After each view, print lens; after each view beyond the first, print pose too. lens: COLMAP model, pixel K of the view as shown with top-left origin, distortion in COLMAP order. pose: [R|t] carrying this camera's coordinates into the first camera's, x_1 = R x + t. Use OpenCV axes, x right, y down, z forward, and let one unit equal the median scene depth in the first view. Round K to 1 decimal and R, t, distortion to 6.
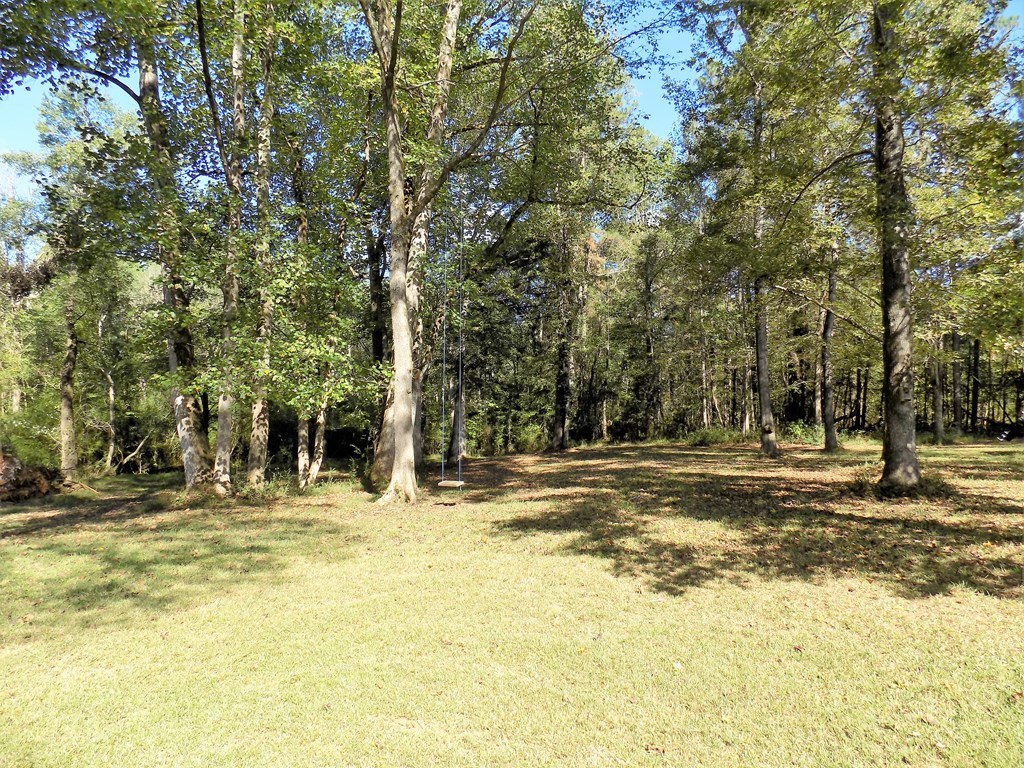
lens RADIAL K [[682.7, 0, 513.9], [0, 682.7, 383.0], [0, 0, 1]] dist [-0.043640, 0.005325]
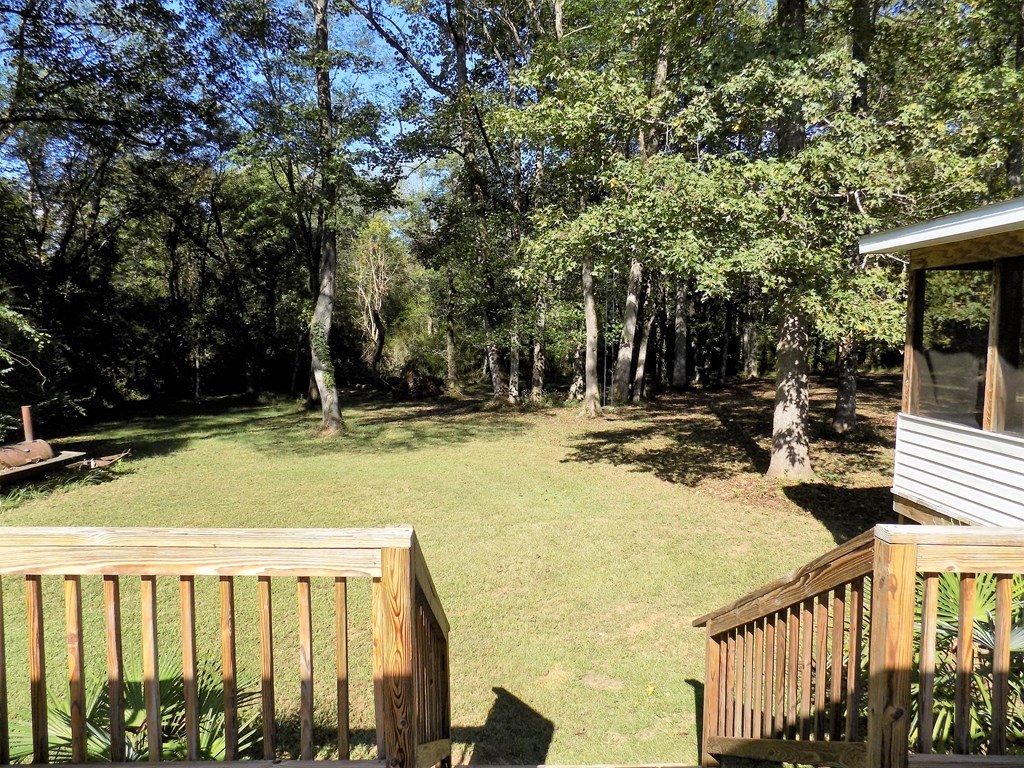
lens RADIAL K [[682.7, 0, 513.6], [0, 682.7, 383.0], [0, 0, 1]] dist [-0.043640, 0.005325]
pose [[0.853788, 0.047617, -0.518438, 0.372557], [0.026298, 0.990593, 0.134292, -0.091831], [0.519956, -0.128291, 0.844504, -0.342680]]
